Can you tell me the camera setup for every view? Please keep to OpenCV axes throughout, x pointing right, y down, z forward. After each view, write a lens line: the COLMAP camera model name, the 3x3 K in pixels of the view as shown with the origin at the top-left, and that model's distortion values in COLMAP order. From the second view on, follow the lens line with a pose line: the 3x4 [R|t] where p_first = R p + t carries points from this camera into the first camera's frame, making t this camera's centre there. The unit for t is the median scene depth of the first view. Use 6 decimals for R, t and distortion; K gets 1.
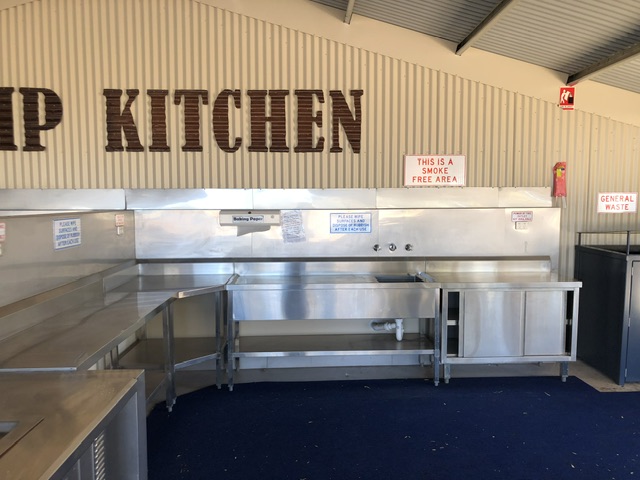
lens RADIAL K [[527.7, 0, 319.5], [0, 527.7, 257.8], [0, 0, 1]] dist [0.008355, -0.016251]
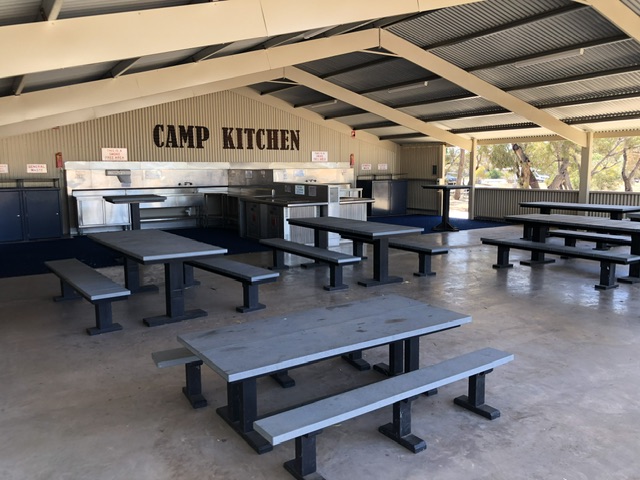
lens RADIAL K [[527.7, 0, 321.1], [0, 527.7, 238.8], [0, 0, 1]] dist [0.008355, -0.016251]
pose [[0.860560, -0.070634, 0.504428, -1.437031], [0.062852, 0.997495, 0.032450, 0.231726], [-0.505457, 0.003779, 0.862844, -1.770415]]
